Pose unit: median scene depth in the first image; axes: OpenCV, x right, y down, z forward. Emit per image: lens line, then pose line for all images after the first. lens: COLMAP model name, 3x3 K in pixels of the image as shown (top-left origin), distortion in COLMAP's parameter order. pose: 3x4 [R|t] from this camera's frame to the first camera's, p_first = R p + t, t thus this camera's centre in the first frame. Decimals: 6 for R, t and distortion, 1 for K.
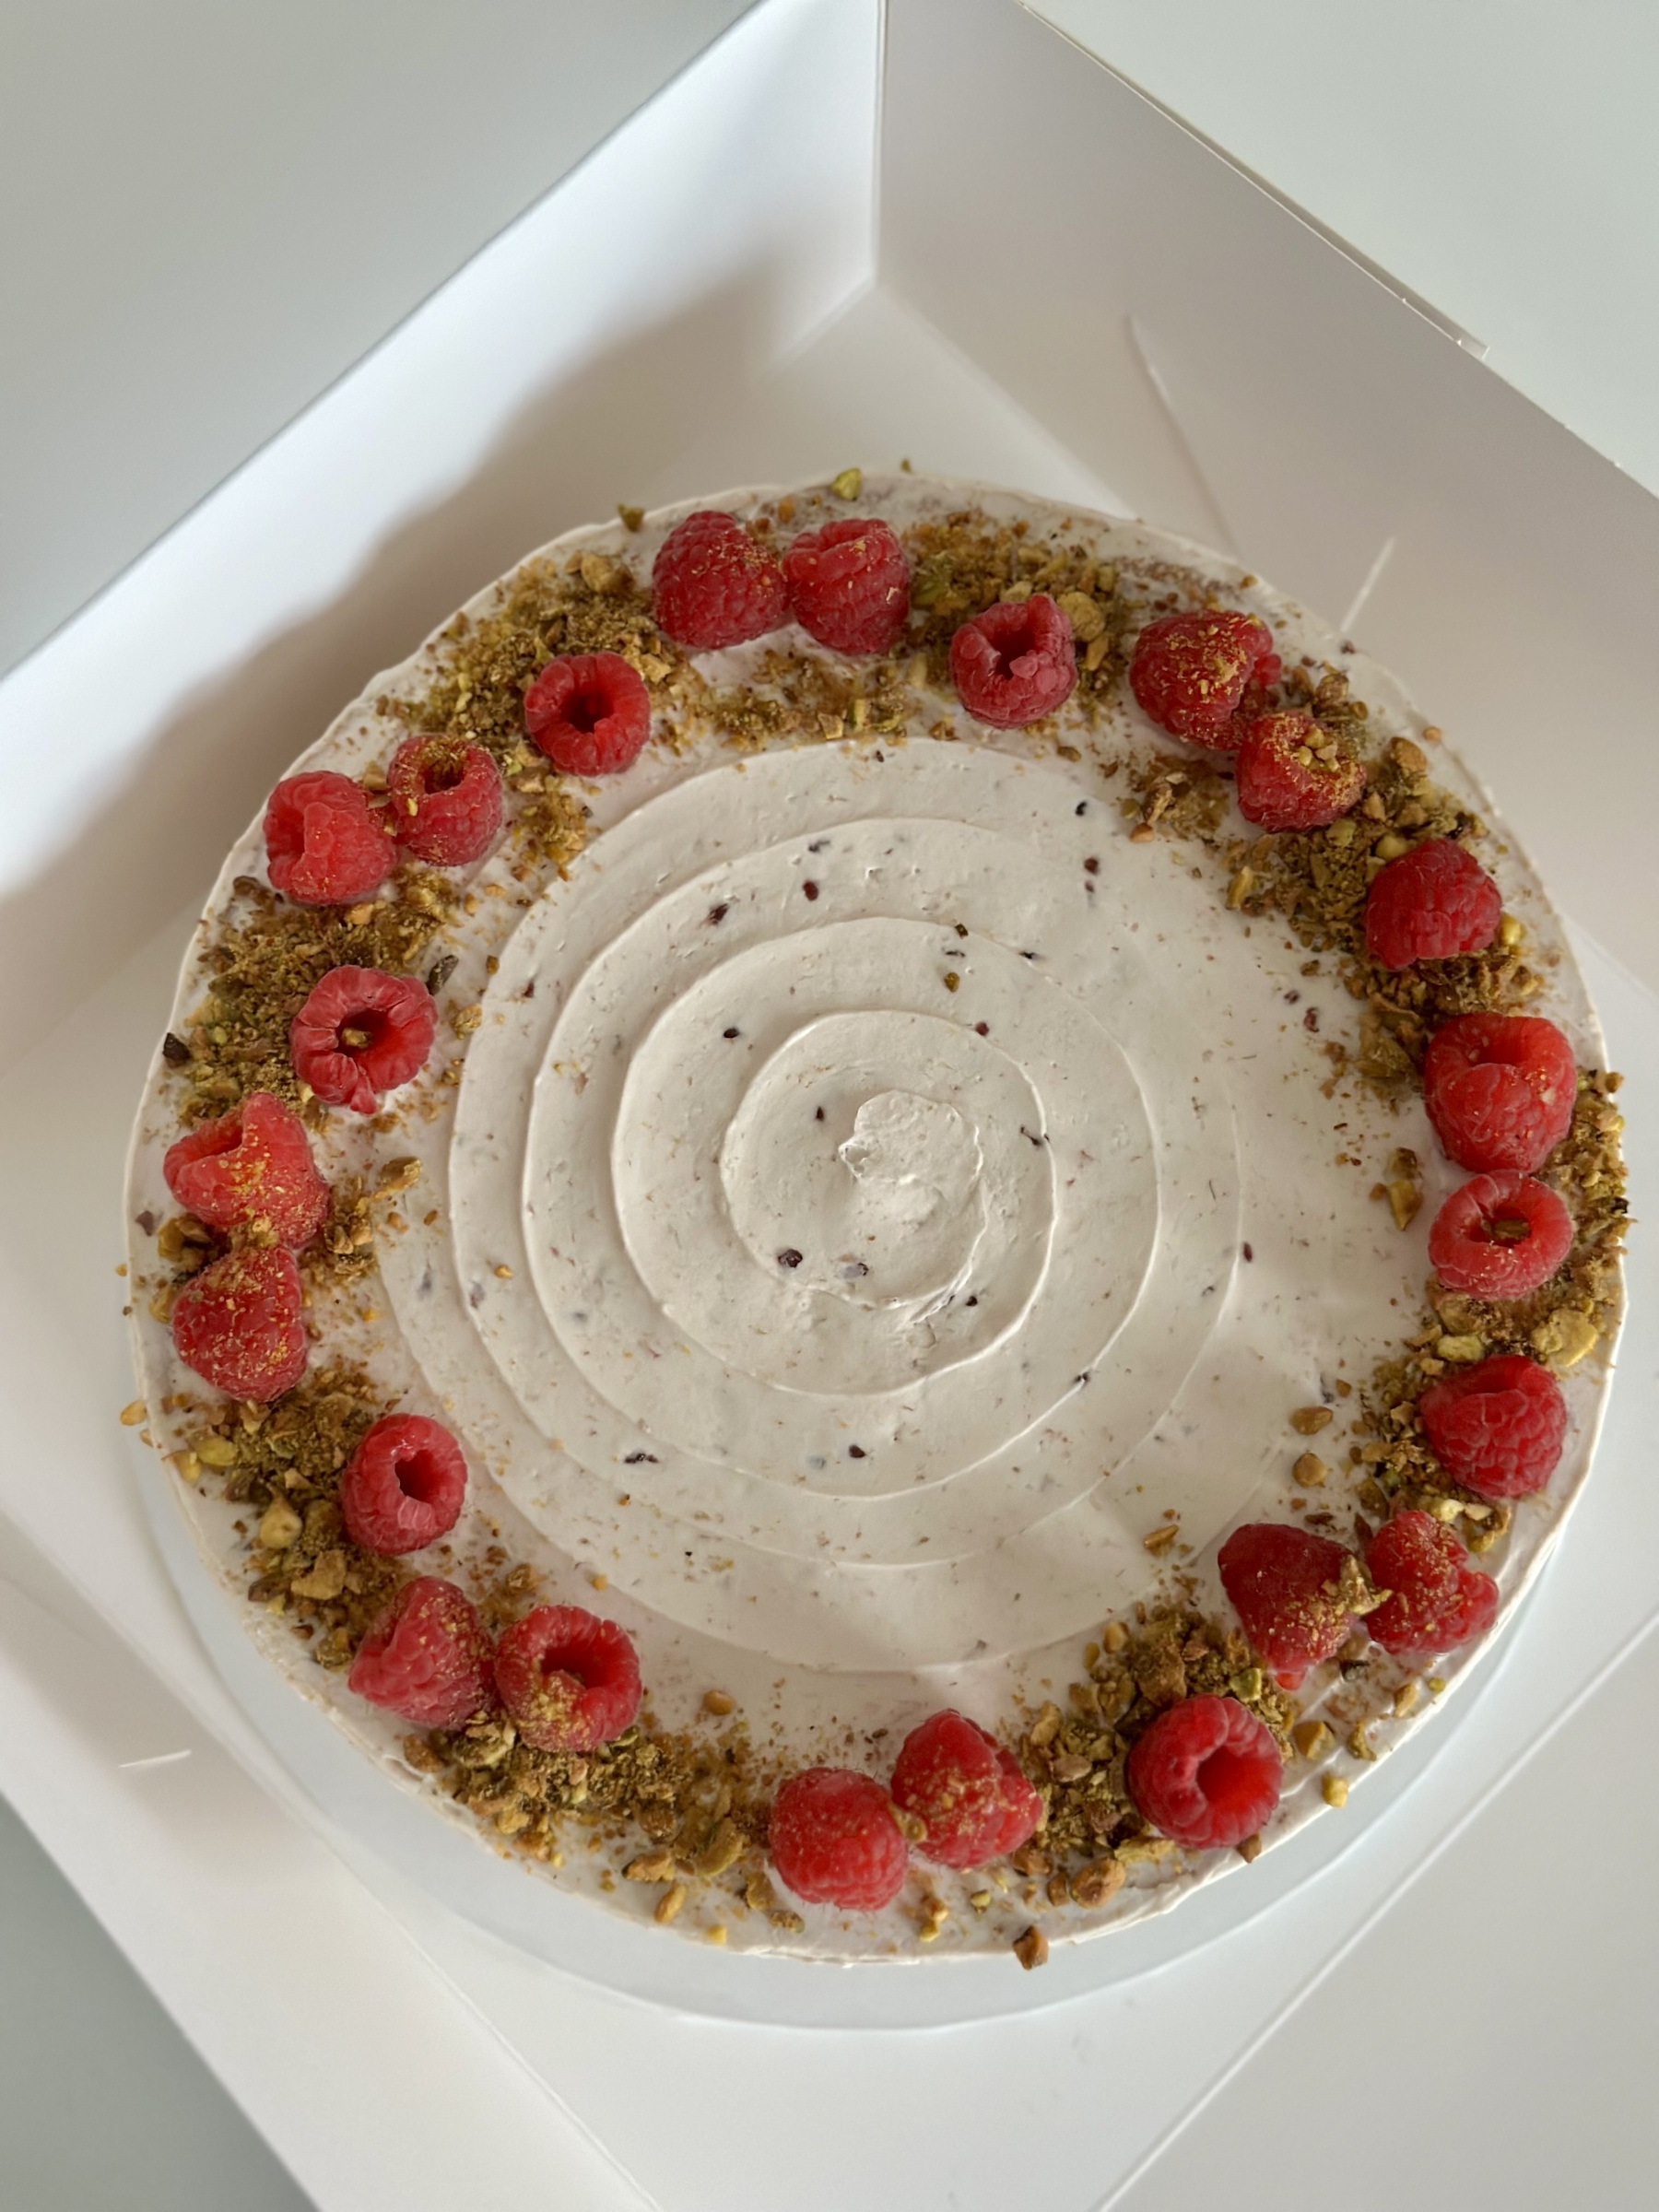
lens RADIAL K [[3246.8, 0, 829.5], [0, 3246.8, 1106.0], [0, 0, 1]] dist [0.193997, -0.012522]
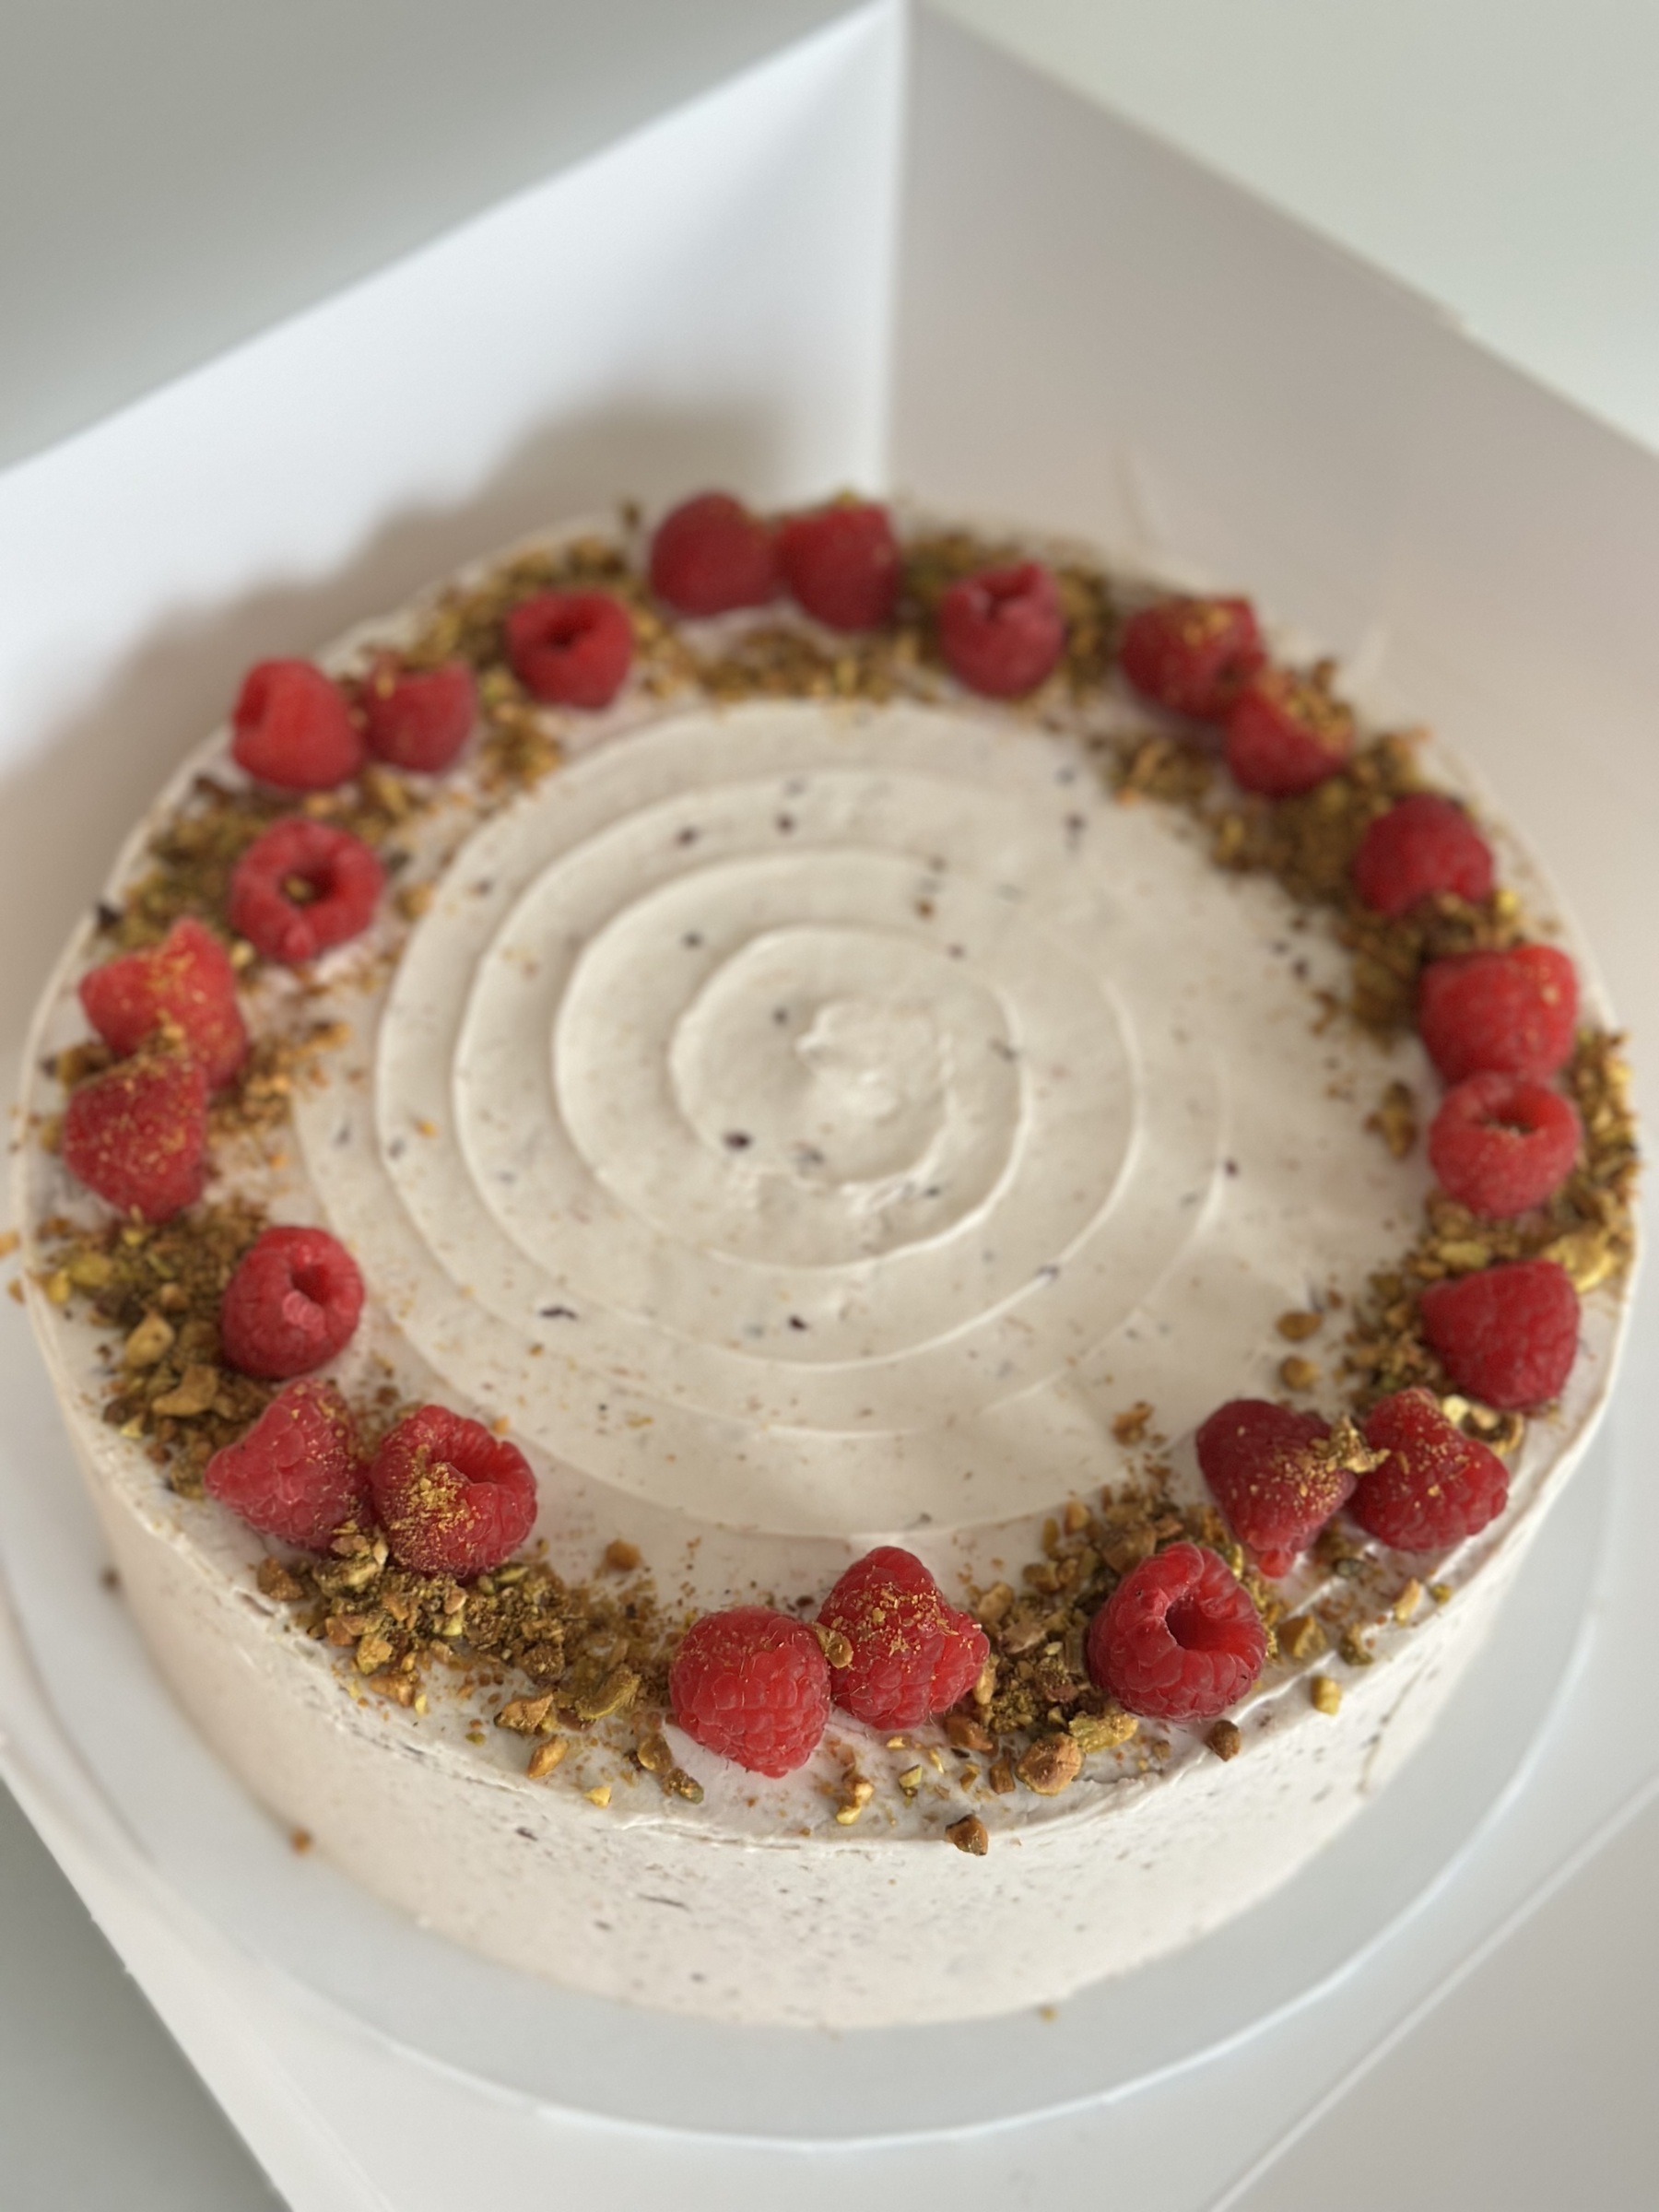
lens RADIAL K [[3246.8, 0, 829.5], [0, 3246.8, 1106.0], [0, 0, 1]] dist [0.193997, -0.012522]
pose [[0.998239, 0.058909, -0.006996, 0.019962], [-0.056902, 0.917475, -0.393704, 0.405853], [-0.016774, 0.393408, 0.919211, 0.145896]]
